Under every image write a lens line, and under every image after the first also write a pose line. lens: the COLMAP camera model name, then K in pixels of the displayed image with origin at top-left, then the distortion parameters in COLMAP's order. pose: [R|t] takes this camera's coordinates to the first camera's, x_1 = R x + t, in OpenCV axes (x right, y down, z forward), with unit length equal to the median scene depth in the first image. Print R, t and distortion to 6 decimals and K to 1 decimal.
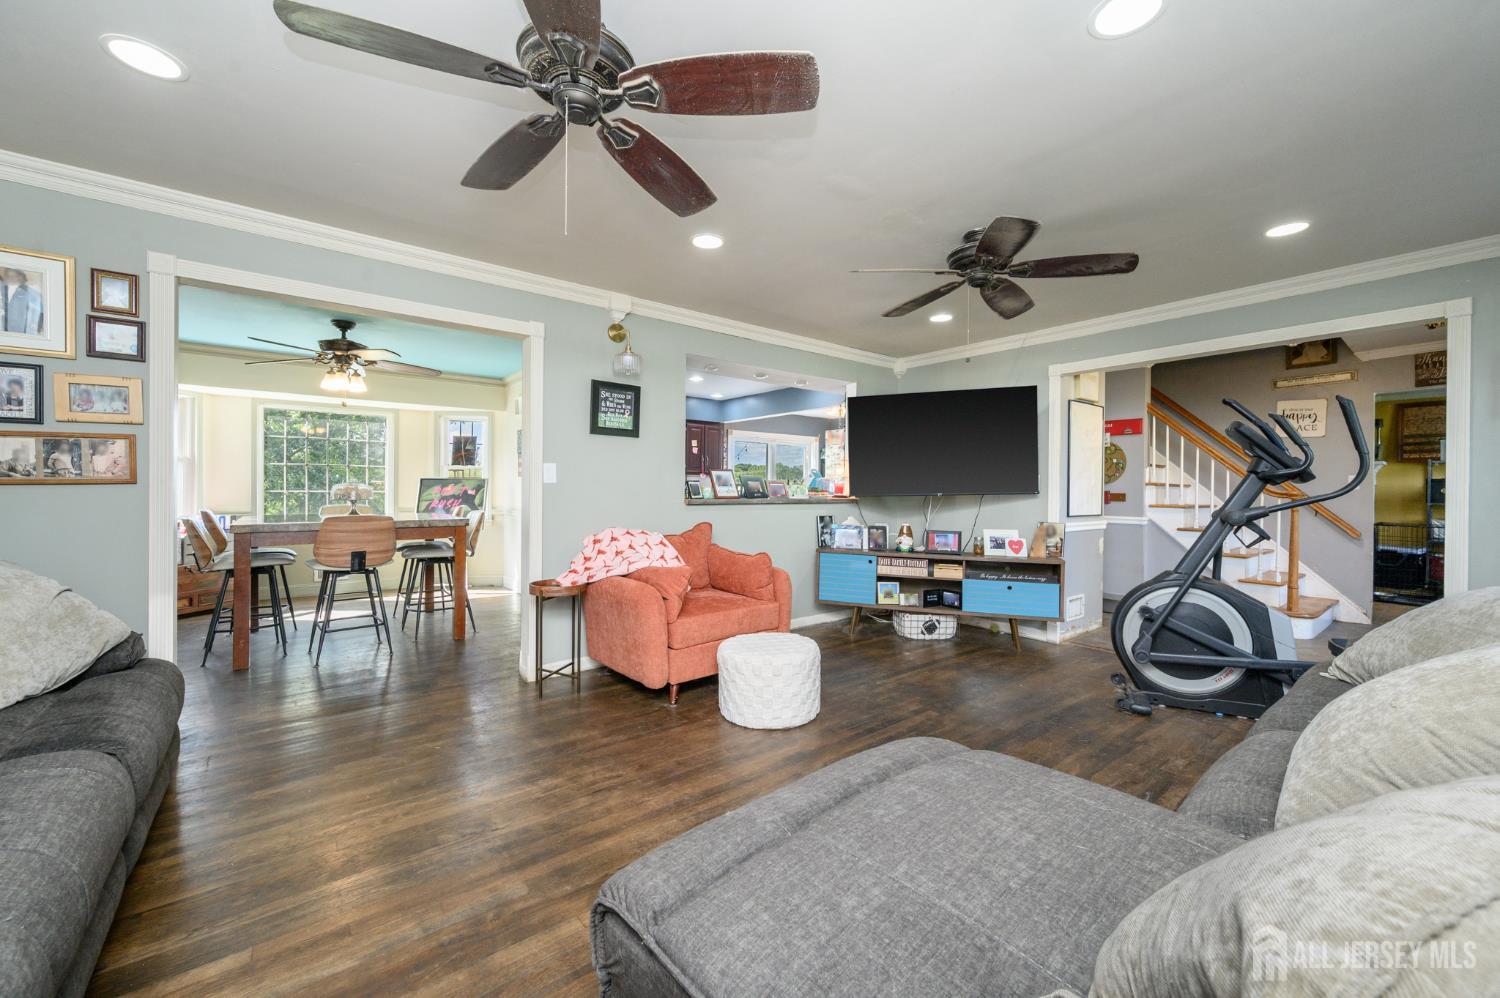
lens RADIAL K [[589.2, 0, 746.8], [0, 589.2, 502.9], [0, 0, 1]] dist [-0.000689, -0.000187]
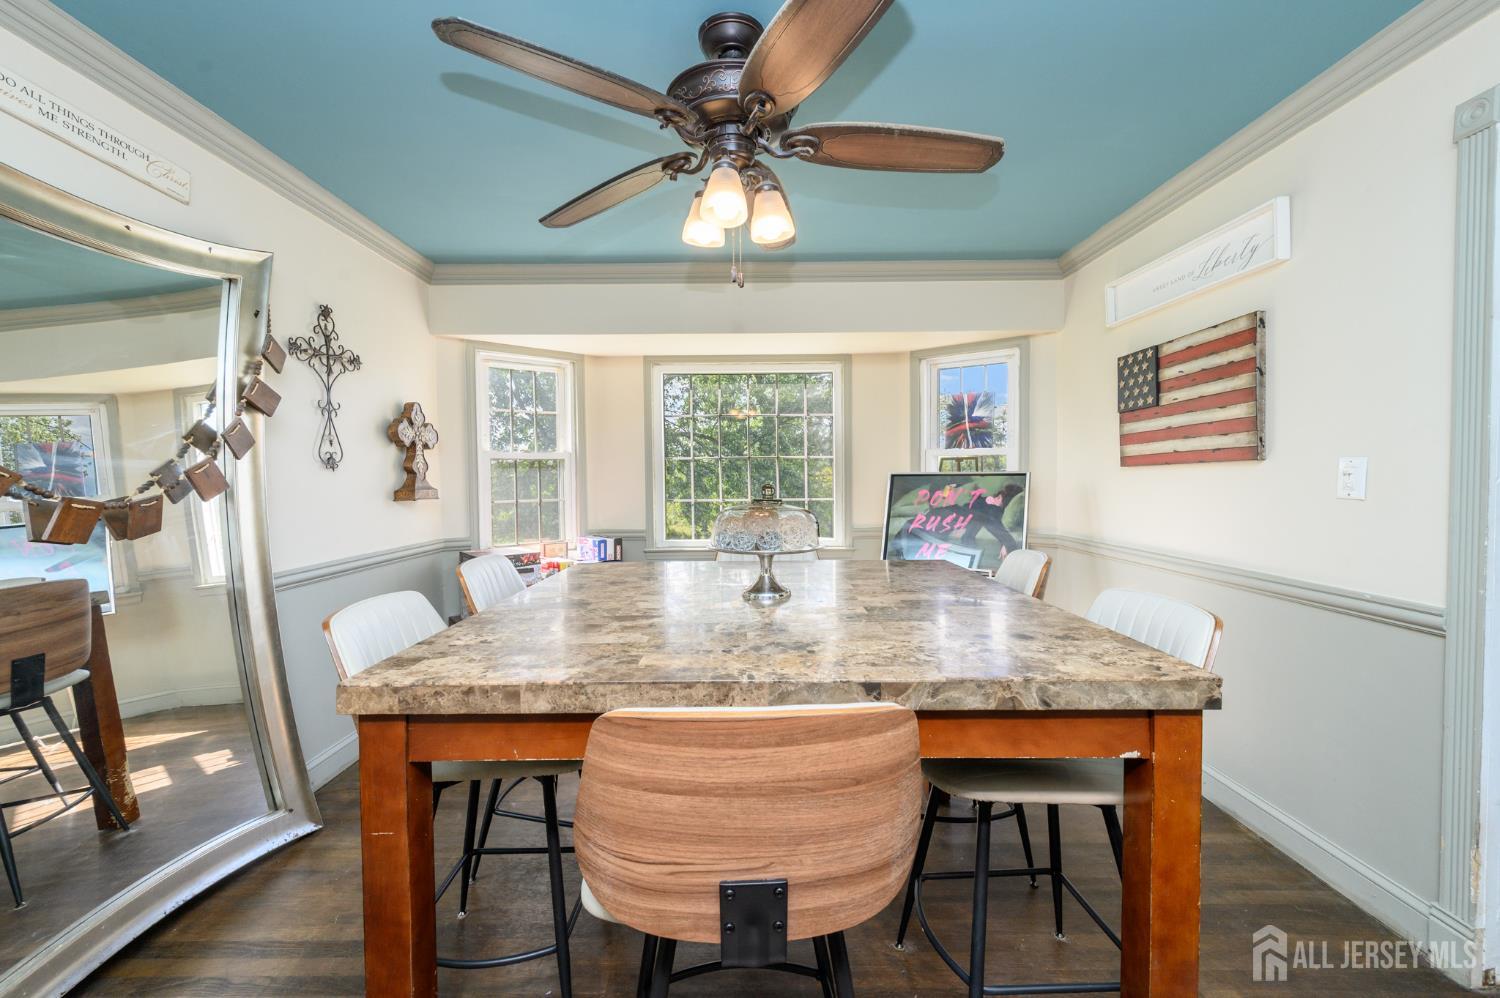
lens RADIAL K [[589.2, 0, 748.0], [0, 589.2, 502.6], [0, 0, 1]] dist [-0.000689, -0.000187]
pose [[0.773874, 0.006620, -0.633305, -0.314106], [-0.001573, 0.999962, 0.008530, -0.020255], [0.633337, -0.005605, 0.773856, 0.493991]]
